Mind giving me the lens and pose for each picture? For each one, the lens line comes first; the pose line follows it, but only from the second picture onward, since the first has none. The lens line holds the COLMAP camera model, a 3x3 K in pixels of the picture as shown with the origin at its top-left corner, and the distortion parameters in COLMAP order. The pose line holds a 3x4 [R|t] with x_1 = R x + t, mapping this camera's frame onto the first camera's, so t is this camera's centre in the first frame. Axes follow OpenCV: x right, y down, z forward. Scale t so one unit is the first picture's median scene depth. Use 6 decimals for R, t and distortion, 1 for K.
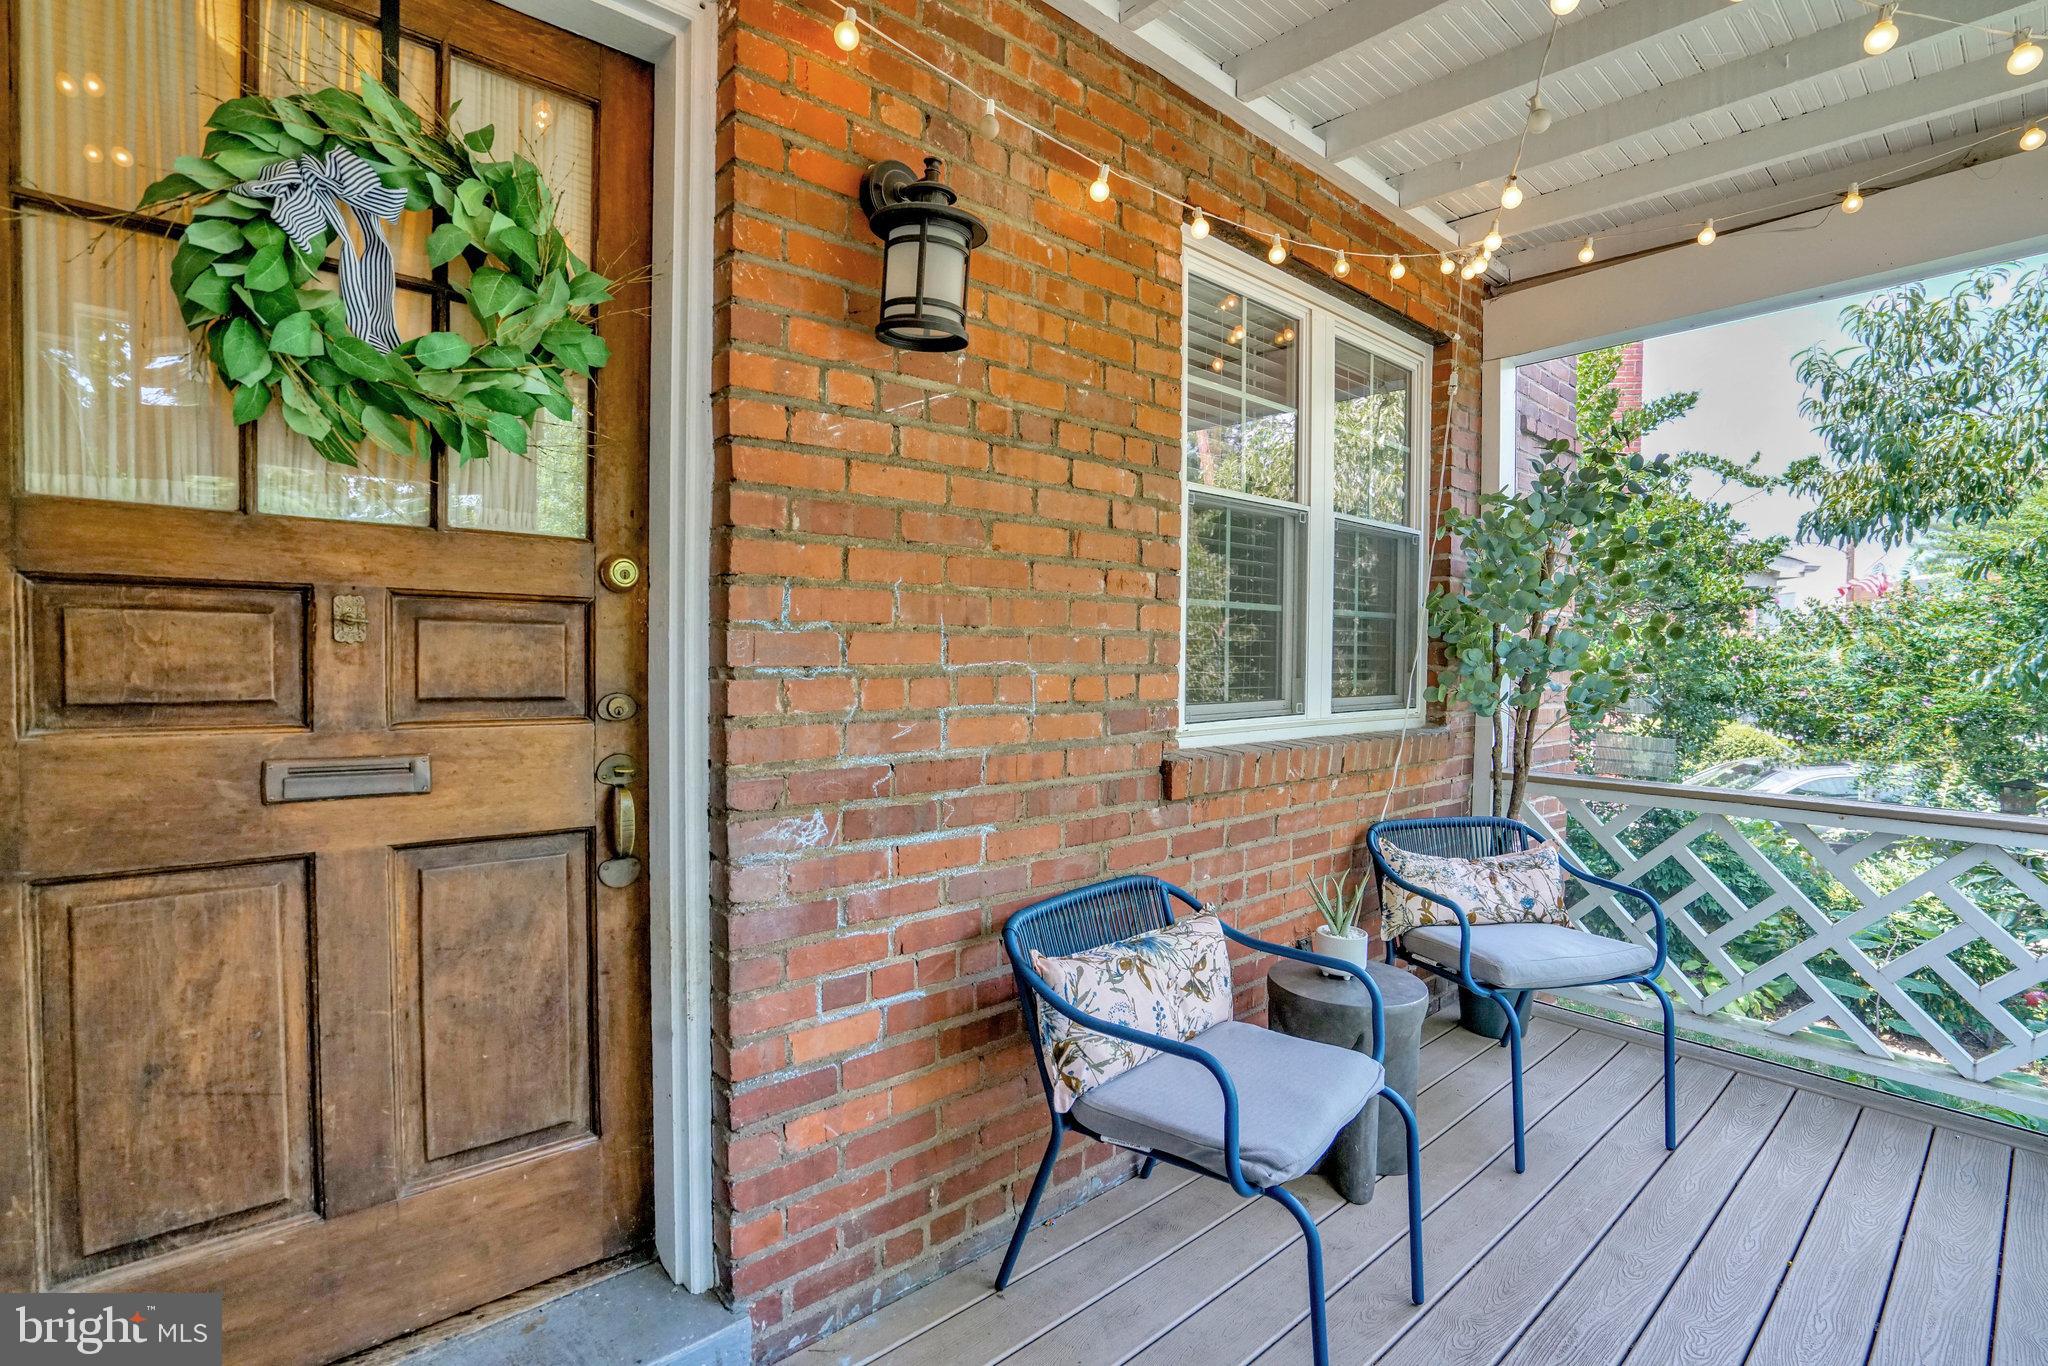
lens RADIAL K [[963.1, 0, 1024.3], [0, 963.1, 682.4], [0, 0, 1]] dist [-0.032837, 0.015650]
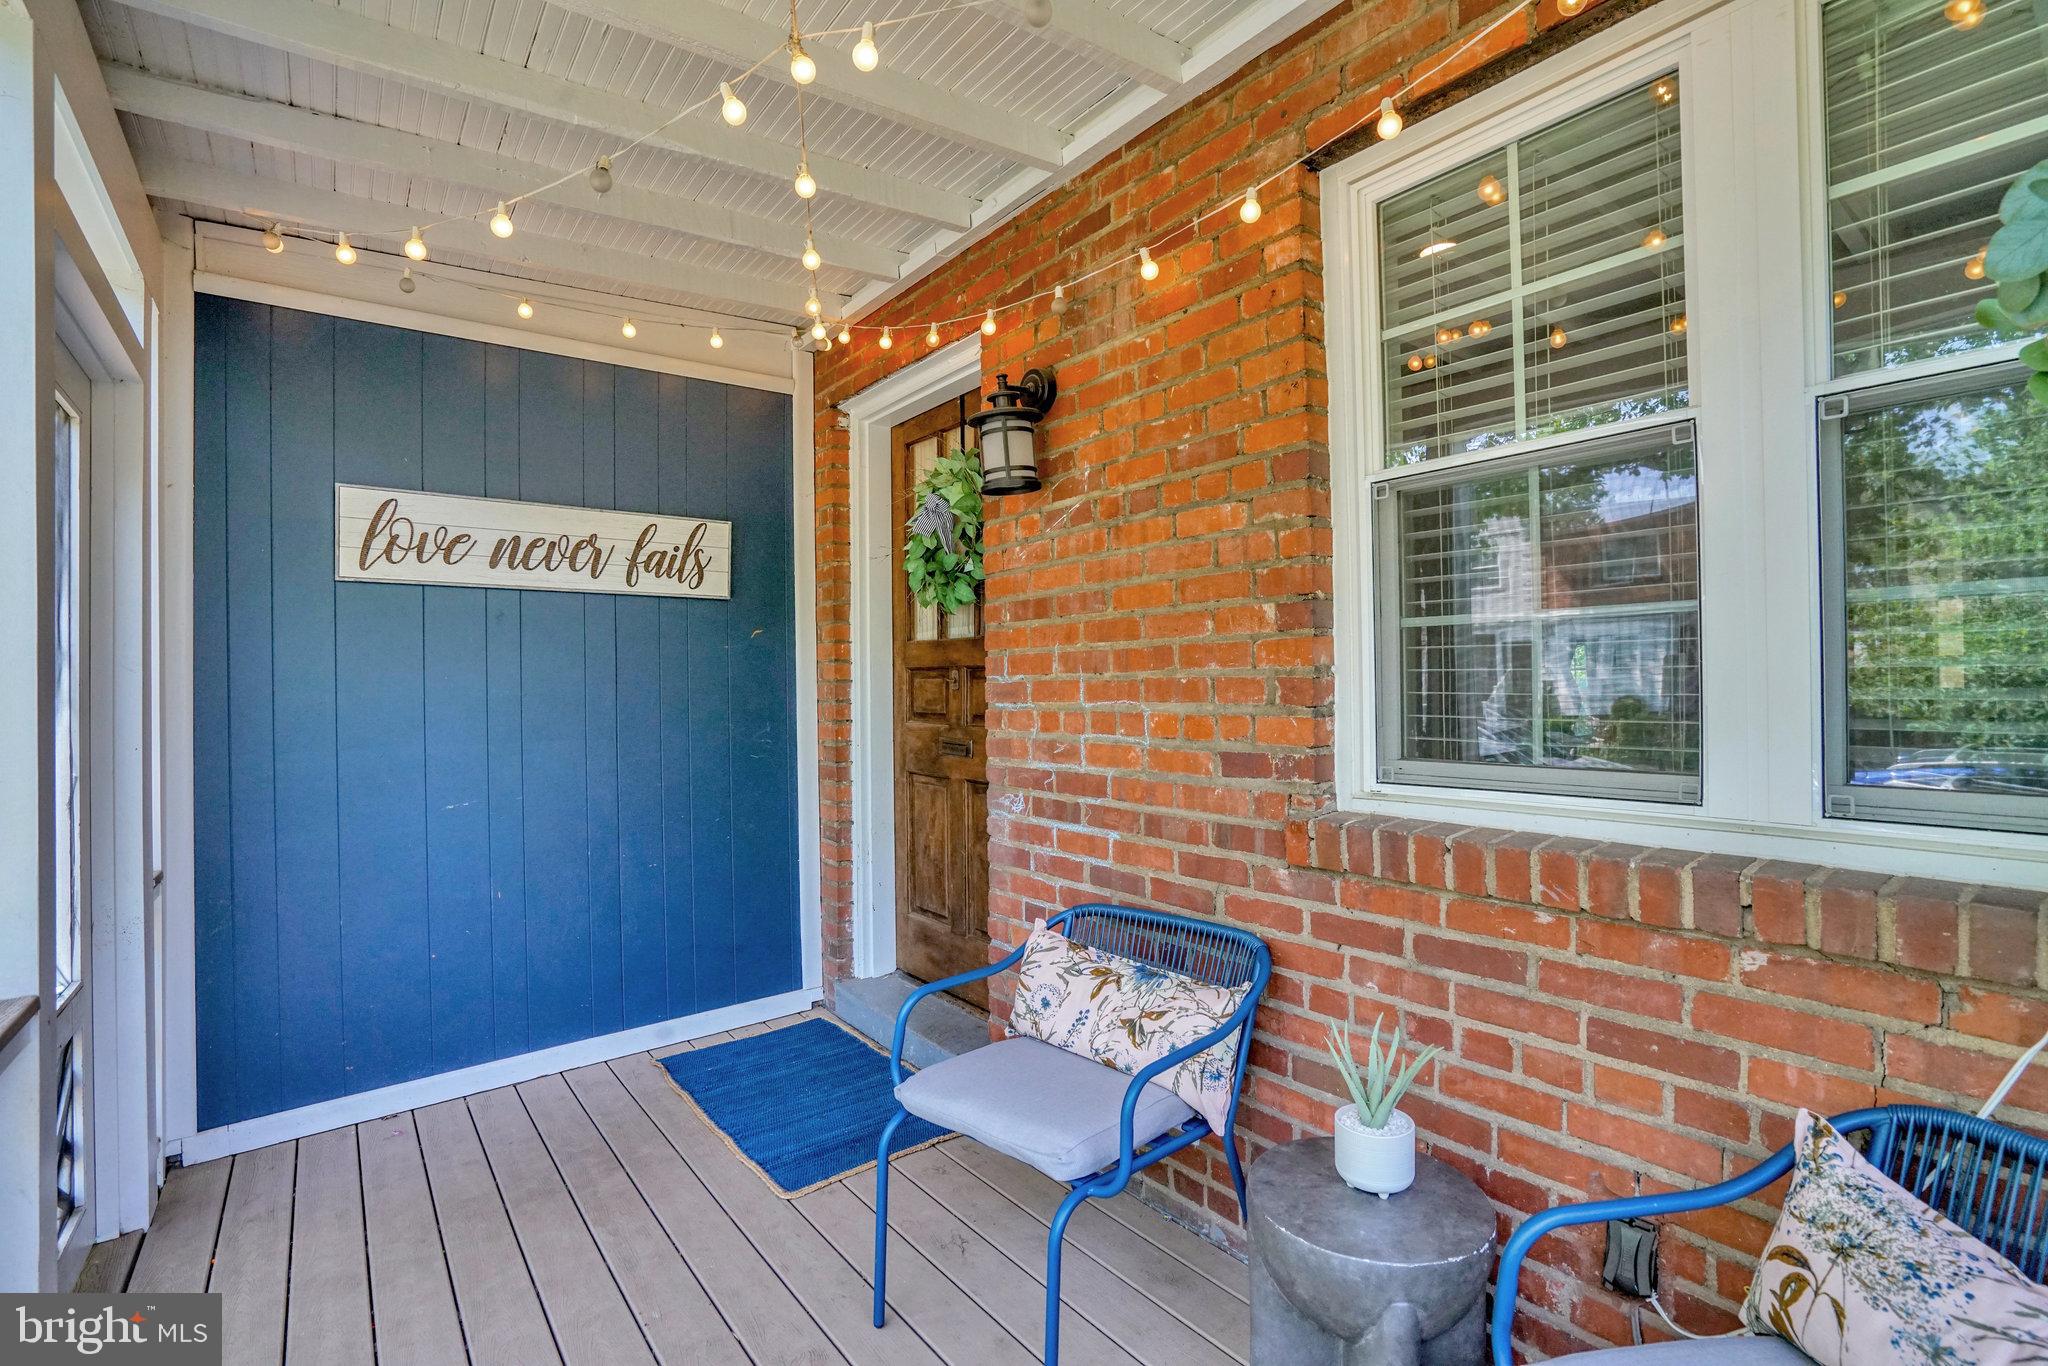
lens RADIAL K [[963.1, 0, 1023.9], [0, 963.1, 685.7], [0, 0, 1]] dist [-0.032837, 0.015650]
pose [[-0.088313, -0.006614, -0.996071, 1.187037], [-0.016568, 0.999849, -0.005170, -0.031601], [0.995955, 0.016046, -0.088410, 0.969922]]
